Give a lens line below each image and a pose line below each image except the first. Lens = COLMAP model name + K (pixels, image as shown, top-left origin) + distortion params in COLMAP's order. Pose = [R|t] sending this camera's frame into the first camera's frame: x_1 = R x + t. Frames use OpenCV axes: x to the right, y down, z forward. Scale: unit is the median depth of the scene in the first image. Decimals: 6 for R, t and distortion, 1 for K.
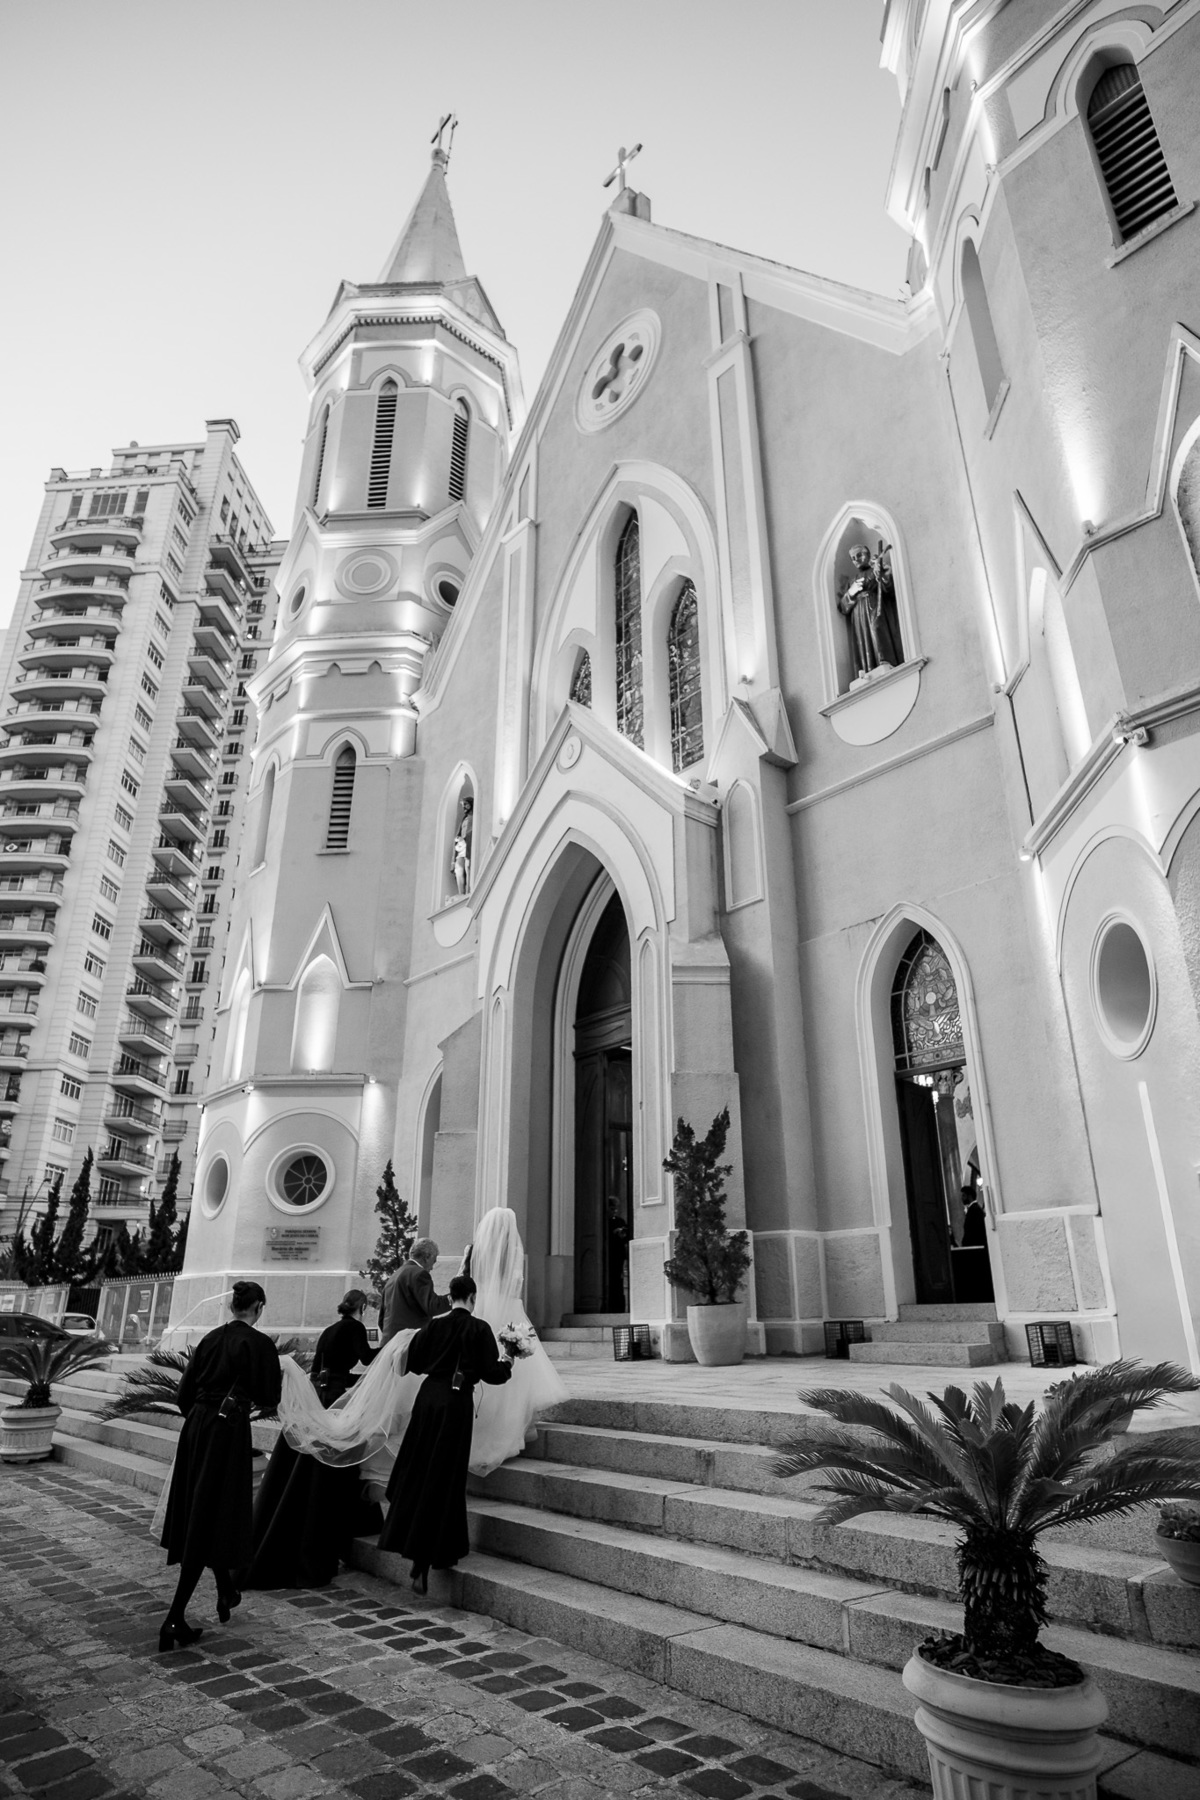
lens RADIAL K [[1056.7, 0, 658.9], [0, 1056.7, 888.6], [0, 0, 1]] dist [-0.074198, 0.048585]
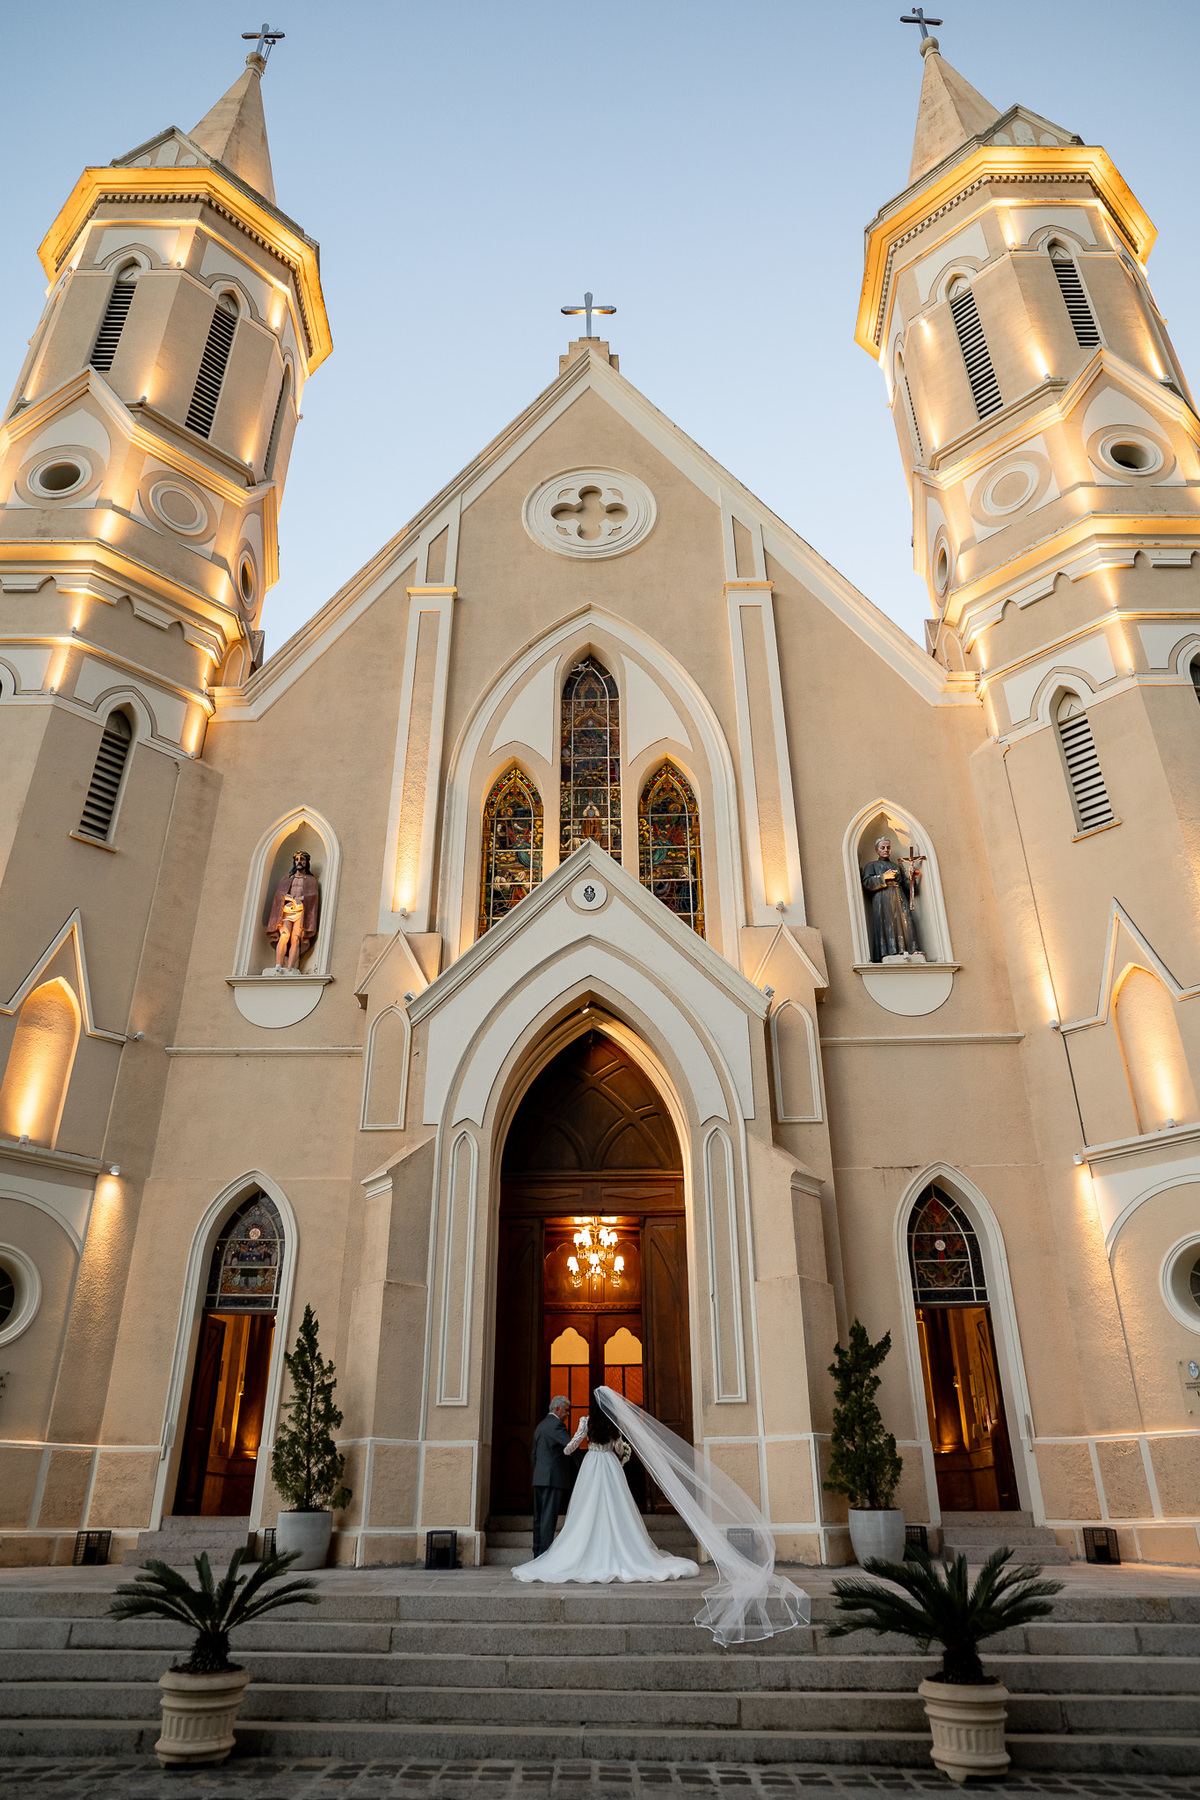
lens RADIAL K [[1141.4, 0, 608.6], [0, 1141.4, 899.1], [0, 0, 1]] dist [-0.079397, 0.064560]
pose [[0.683548, 0.359570, 0.635194, -0.605372], [-0.285863, 0.932603, -0.220303, 0.079714], [-0.671599, -0.030991, 0.740267, 0.193993]]
